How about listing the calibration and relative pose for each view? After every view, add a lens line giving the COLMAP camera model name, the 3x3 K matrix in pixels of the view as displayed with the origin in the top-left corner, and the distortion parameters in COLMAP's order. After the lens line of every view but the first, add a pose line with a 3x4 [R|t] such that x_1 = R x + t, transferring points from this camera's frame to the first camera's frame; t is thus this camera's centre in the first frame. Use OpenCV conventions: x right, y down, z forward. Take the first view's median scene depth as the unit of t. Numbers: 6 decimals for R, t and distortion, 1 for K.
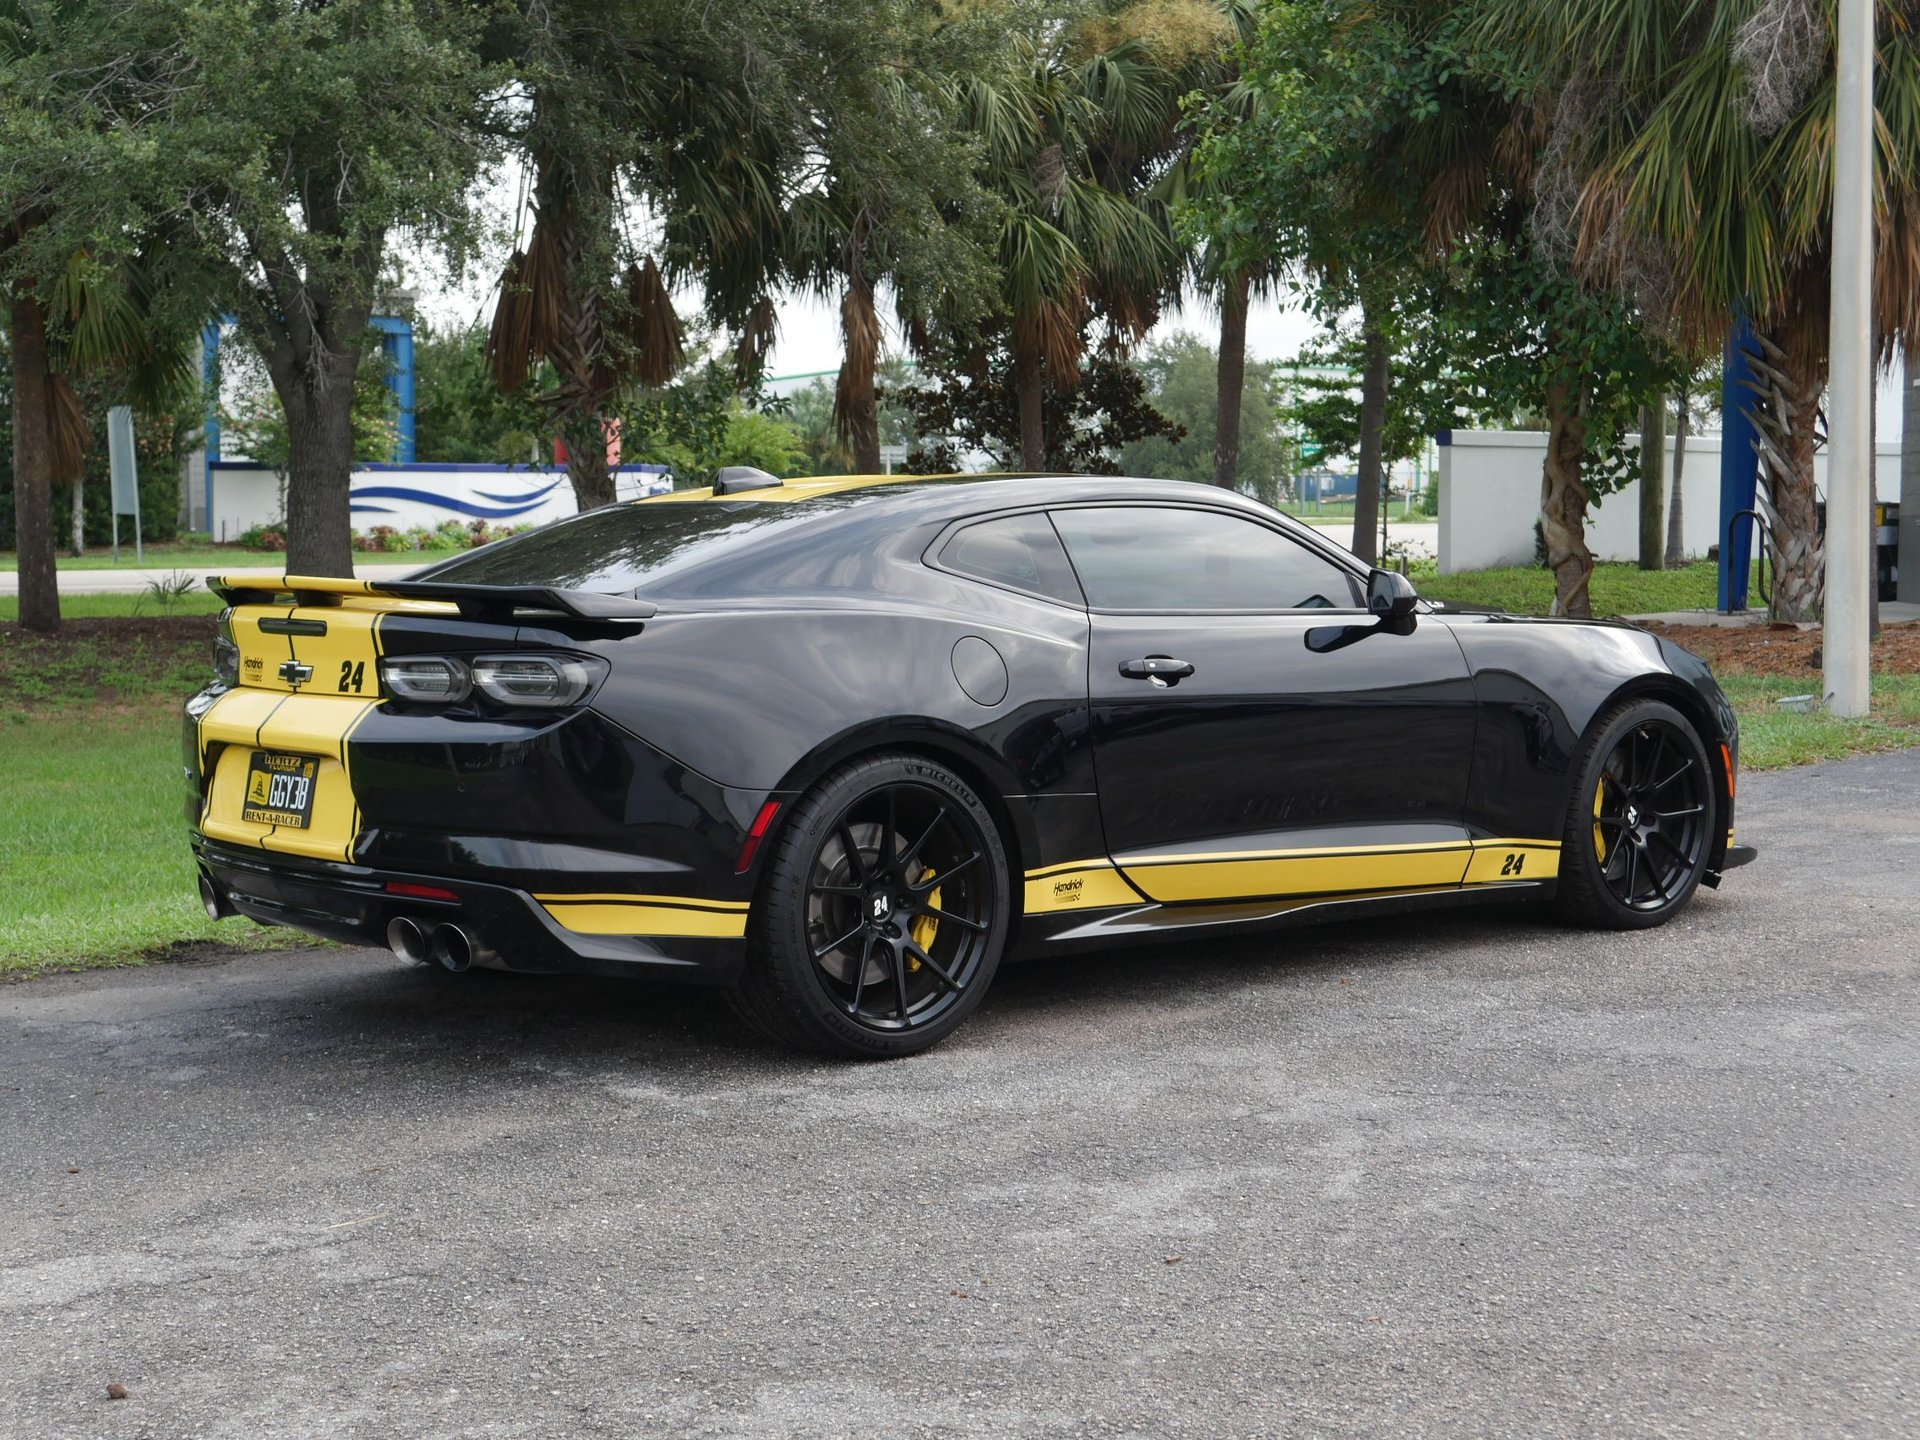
lens RADIAL K [[2831.2, 0, 960.0], [0, 2831.2, 720.0], [0, 0, 1]] dist [0.008675, -0.032012]
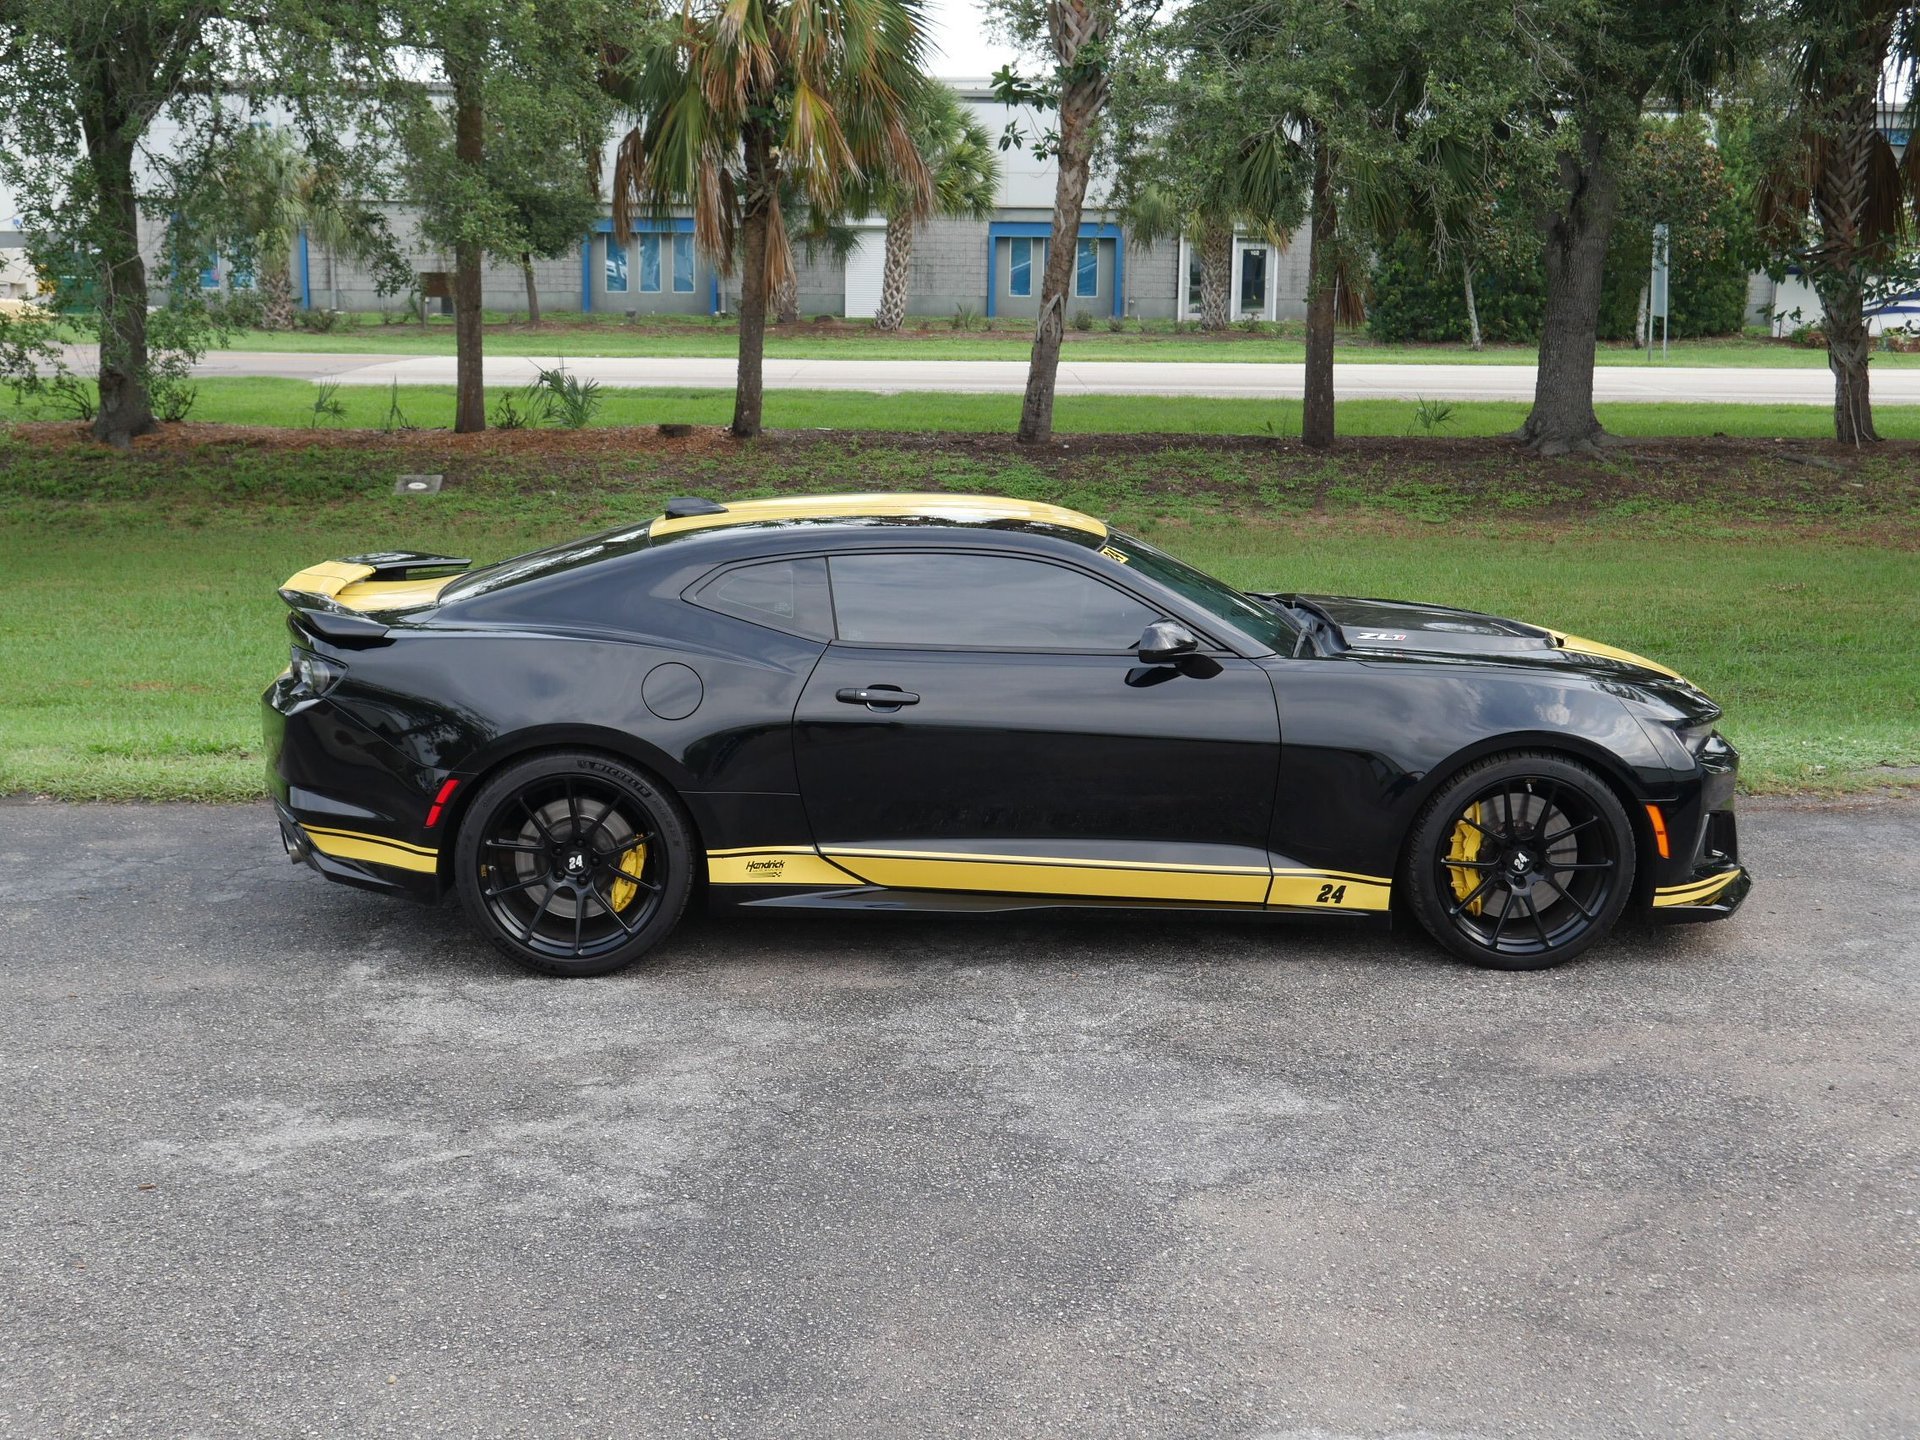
lens RADIAL K [[2353.9, 0, 921.4], [0, 2353.9, 718.2], [0, 0, 1]] dist [-0.018636, 0.011484]
pose [[0.777895, 0.127936, -0.615234, 0.173405], [-0.057965, 0.989491, 0.132471, -0.035273], [0.625716, -0.067387, 0.777135, 0.057446]]
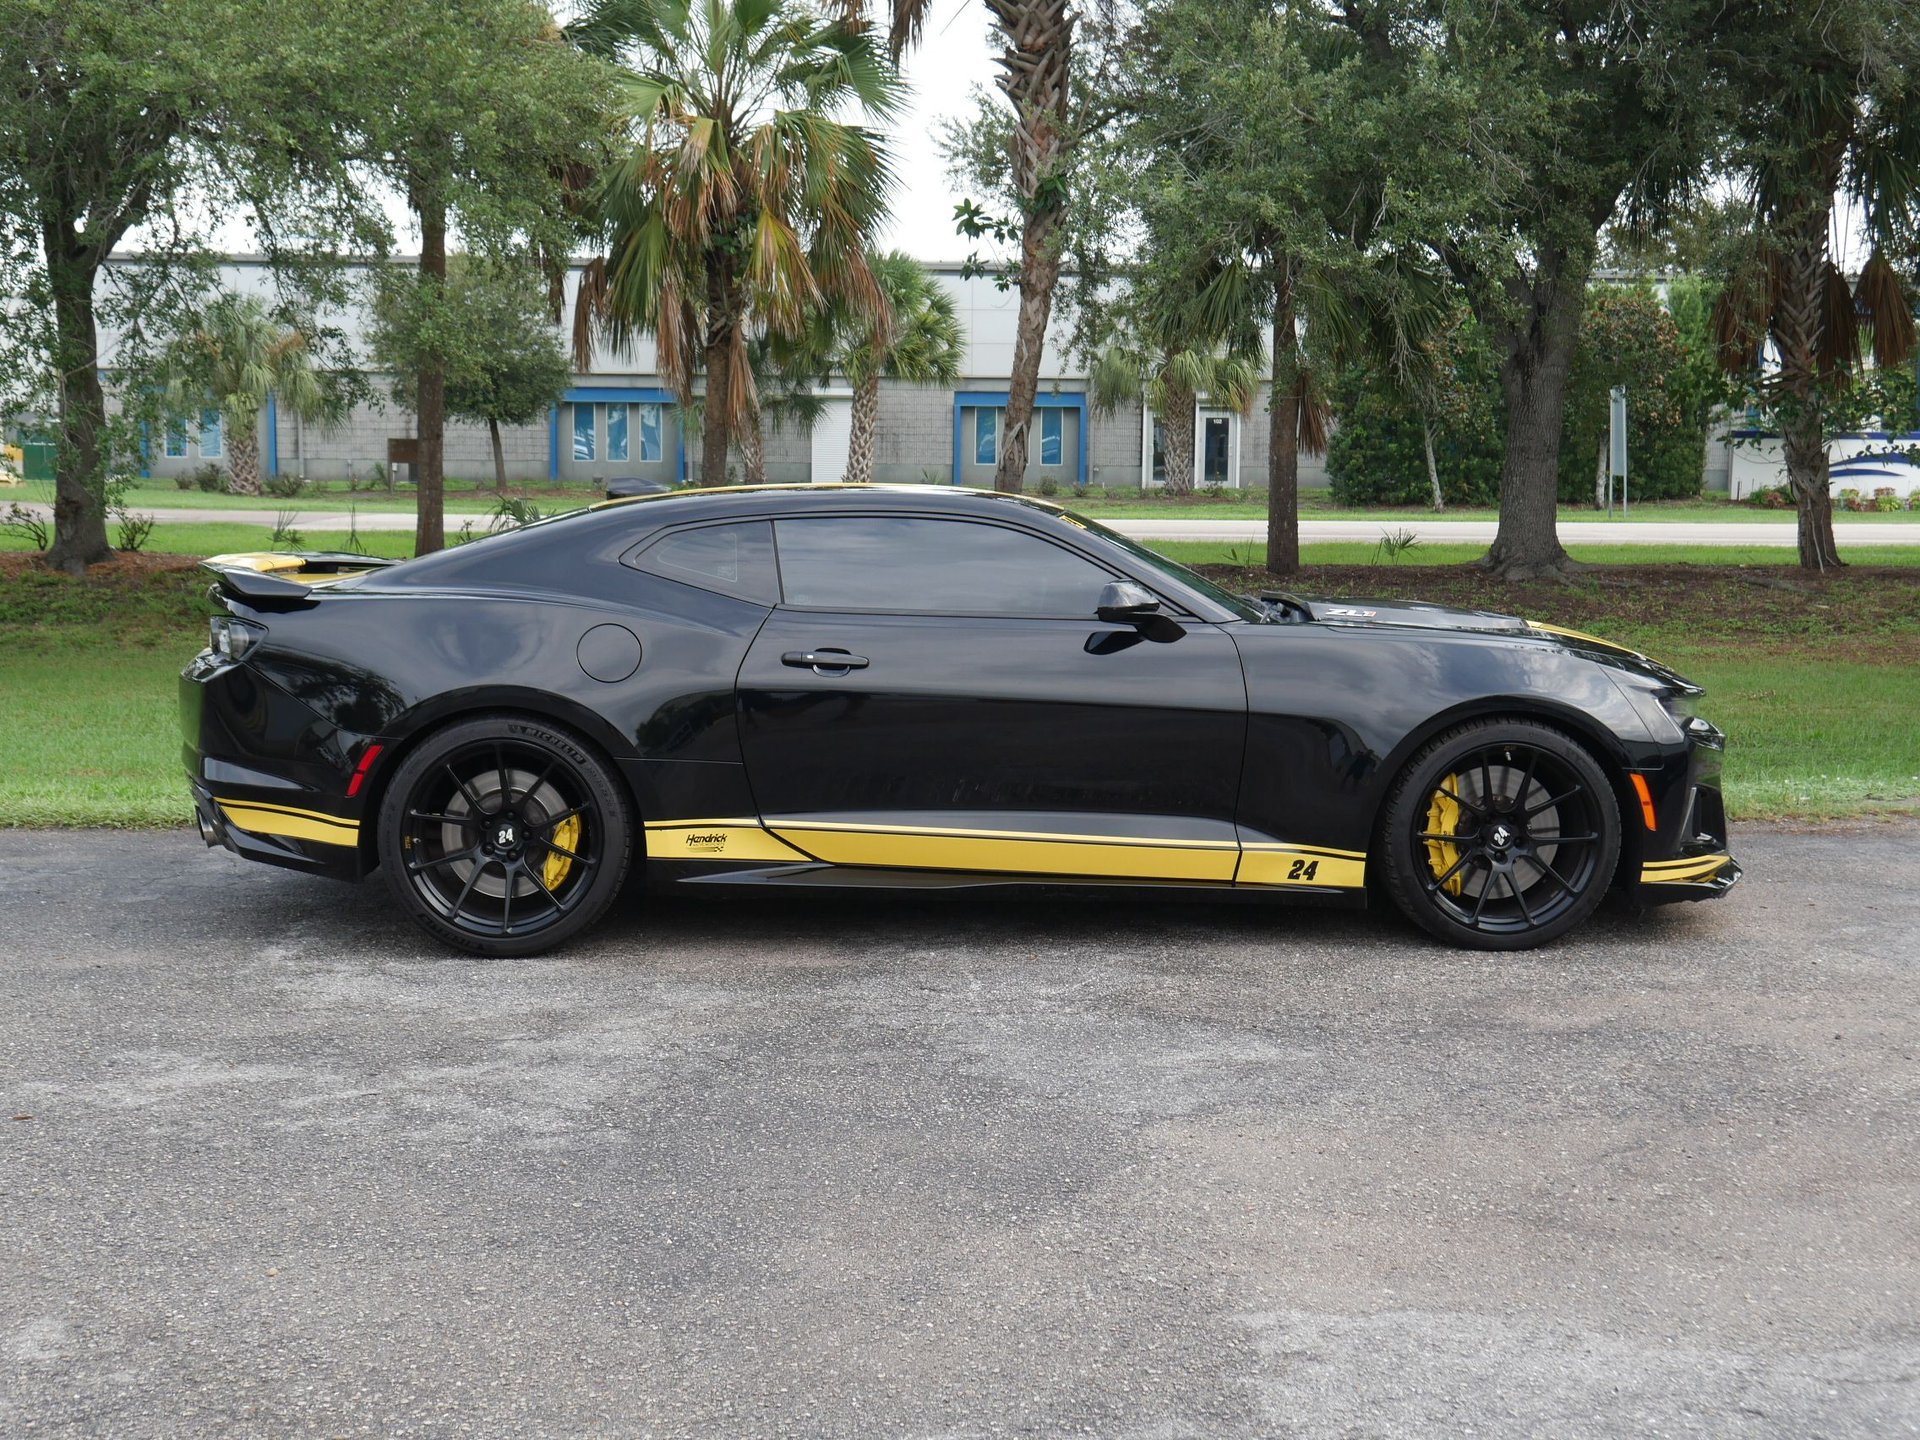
lens RADIAL K [[2353.9, 0, 921.4], [0, 2353.9, 718.2], [0, 0, 1]] dist [-0.018636, 0.011484]
pose [[0.786355, 0.076277, -0.613047, 0.169988], [-0.055811, 0.997062, 0.052470, -0.011568], [0.615248, -0.007045, 0.788302, 0.067003]]
